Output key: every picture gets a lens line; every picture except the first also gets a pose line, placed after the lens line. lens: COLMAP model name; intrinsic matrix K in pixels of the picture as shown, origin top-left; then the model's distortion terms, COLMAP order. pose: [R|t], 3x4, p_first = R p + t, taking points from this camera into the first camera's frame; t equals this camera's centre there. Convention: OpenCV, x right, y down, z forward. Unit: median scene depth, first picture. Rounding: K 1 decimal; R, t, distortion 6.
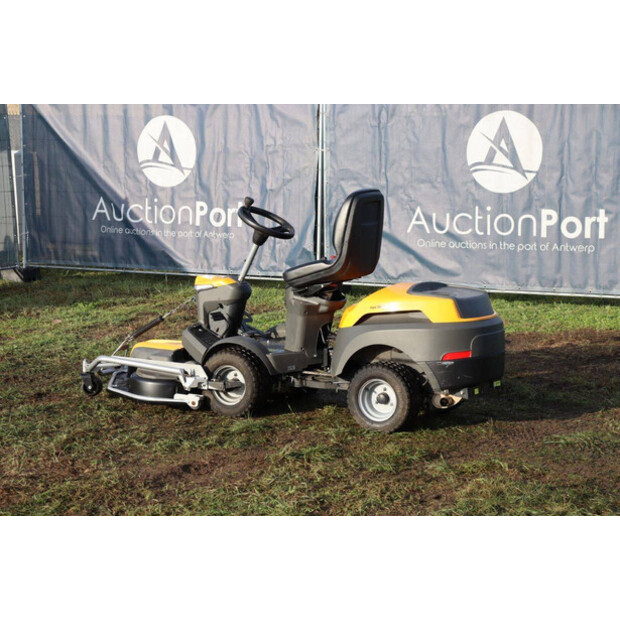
lens RADIAL K [[1453.9, 0, 310.4], [0, 1453.9, 296.8], [0, 0, 1]] dist [0.491302, 0.292498]
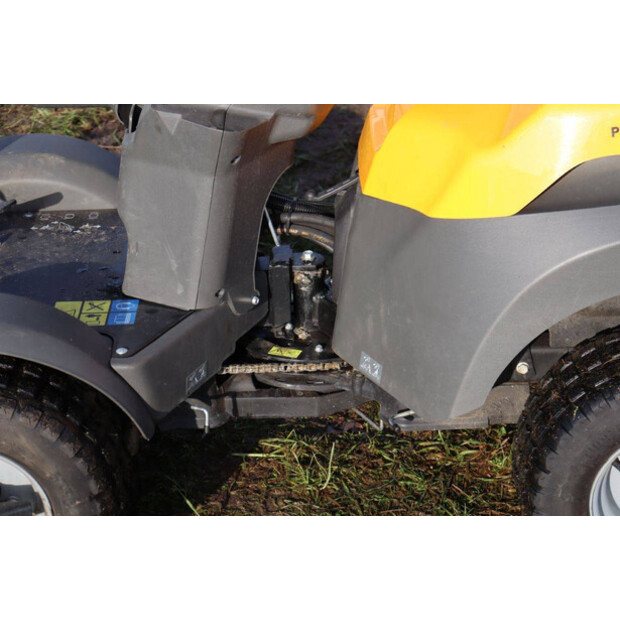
lens RADIAL K [[1484.2, 0, 310.0], [0, 1484.2, 310.0], [0, 0, 1]] dist [0.523955, -0.014549]
pose [[0.877831, -0.223576, 0.423588, -0.094376], [0.078283, 0.939451, 0.333623, -0.043331], [-0.472530, -0.259705, 0.842181, 0.710729]]
